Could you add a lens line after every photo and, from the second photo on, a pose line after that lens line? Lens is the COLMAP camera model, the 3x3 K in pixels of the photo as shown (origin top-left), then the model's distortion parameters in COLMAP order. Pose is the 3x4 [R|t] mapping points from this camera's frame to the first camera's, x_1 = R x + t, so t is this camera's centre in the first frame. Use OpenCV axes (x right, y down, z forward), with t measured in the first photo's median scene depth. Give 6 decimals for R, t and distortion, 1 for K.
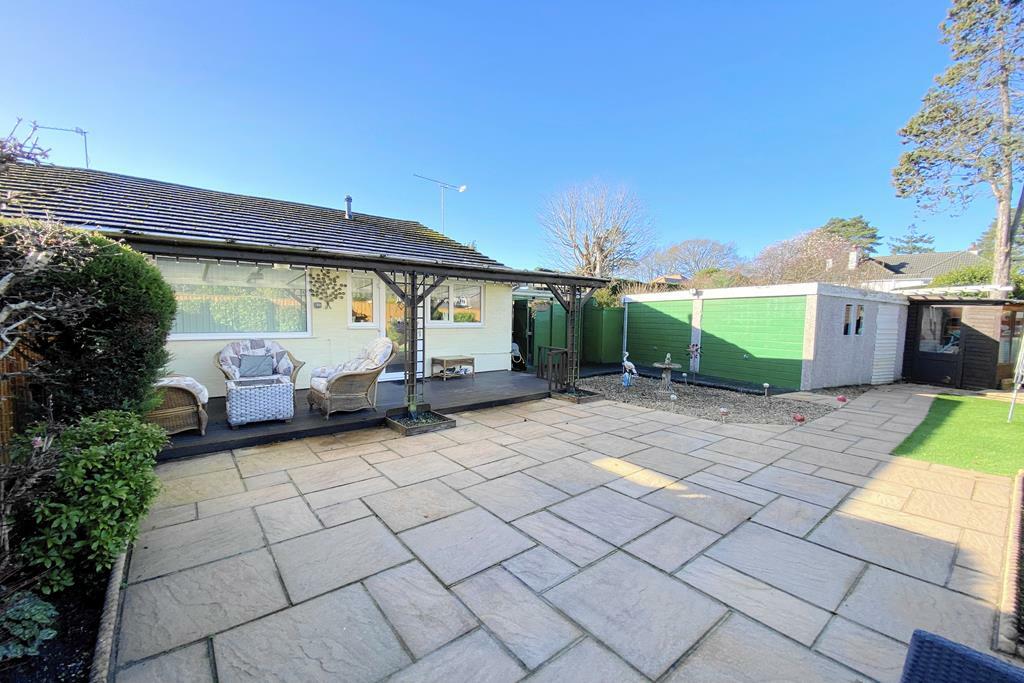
lens RADIAL K [[415.8, 0, 512.0], [0, 415.8, 341.5], [0, 0, 1]] dist [0.076689, -0.046145]
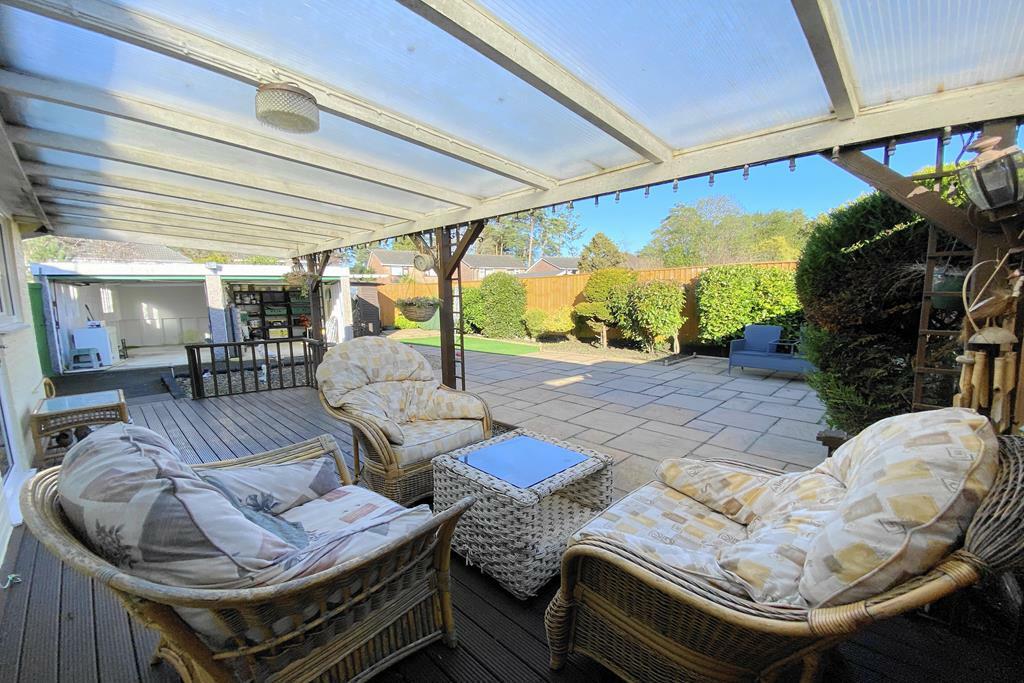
lens RADIAL K [[415.8, 0, 512.0], [0, 415.8, 341.5], [0, 0, 1]] dist [0.076689, -0.046145]
pose [[-0.140381, -0.116435, 0.983227, -1.121913], [0.077357, 0.988736, 0.128132, -0.072895], [-0.987071, 0.094046, -0.129793, 1.206743]]
